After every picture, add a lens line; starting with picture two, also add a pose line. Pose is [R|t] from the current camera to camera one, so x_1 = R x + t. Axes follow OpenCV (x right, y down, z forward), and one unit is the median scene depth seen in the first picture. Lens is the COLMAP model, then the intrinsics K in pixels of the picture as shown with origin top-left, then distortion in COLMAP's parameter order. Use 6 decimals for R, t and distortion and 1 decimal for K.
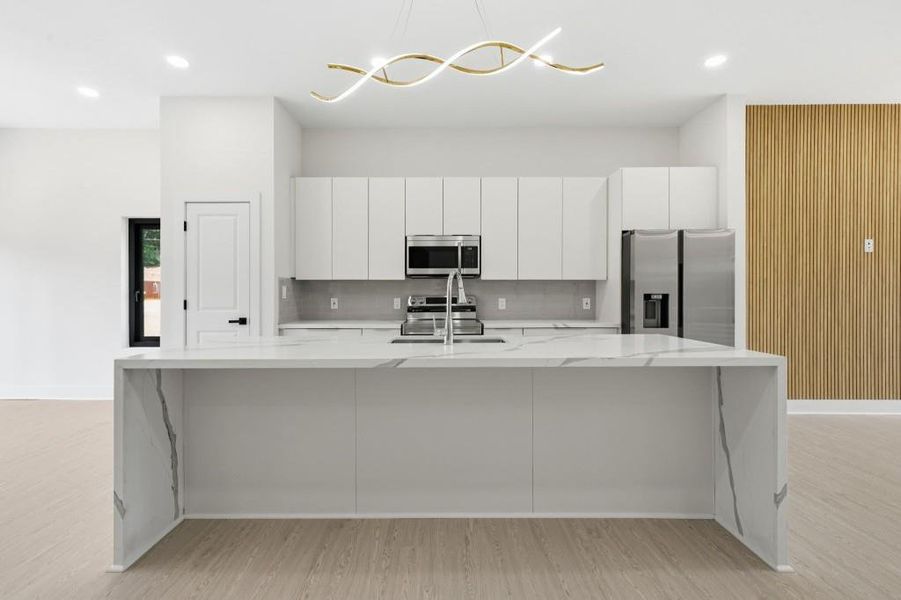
lens RADIAL K [[408.4, 0, 442.8], [0, 408.4, 298.0], [0, 0, 1]] dist [0.000400, -0.000047]
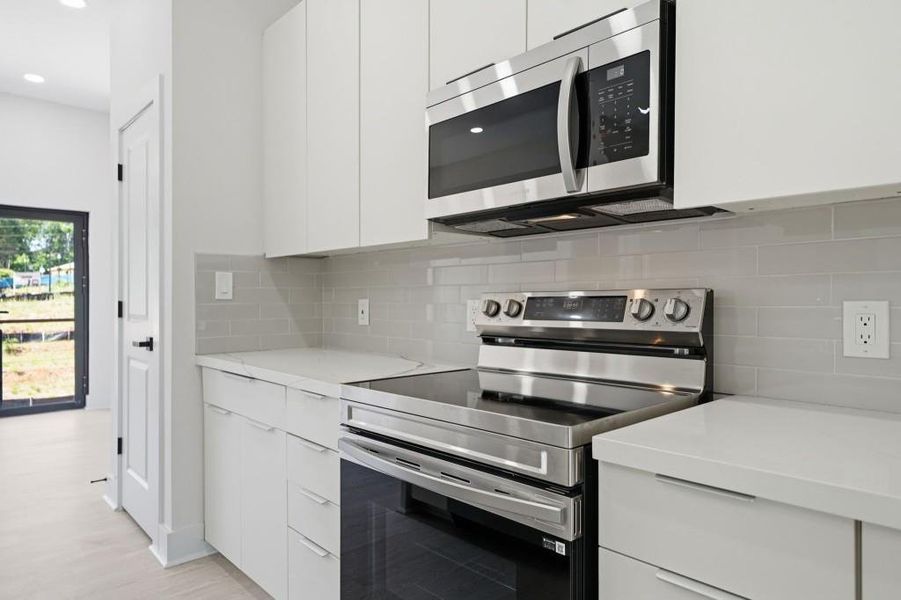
lens RADIAL K [[568.4, 0, 424.3], [0, 568.4, 299.2], [0, 0, 1]] dist [-0.001068, -0.000385]
pose [[0.663835, 0.001433, -0.747877, 0.244435], [-0.006559, 0.999971, -0.003905, 0.002428], [0.747850, 0.007498, 0.663825, 0.775818]]
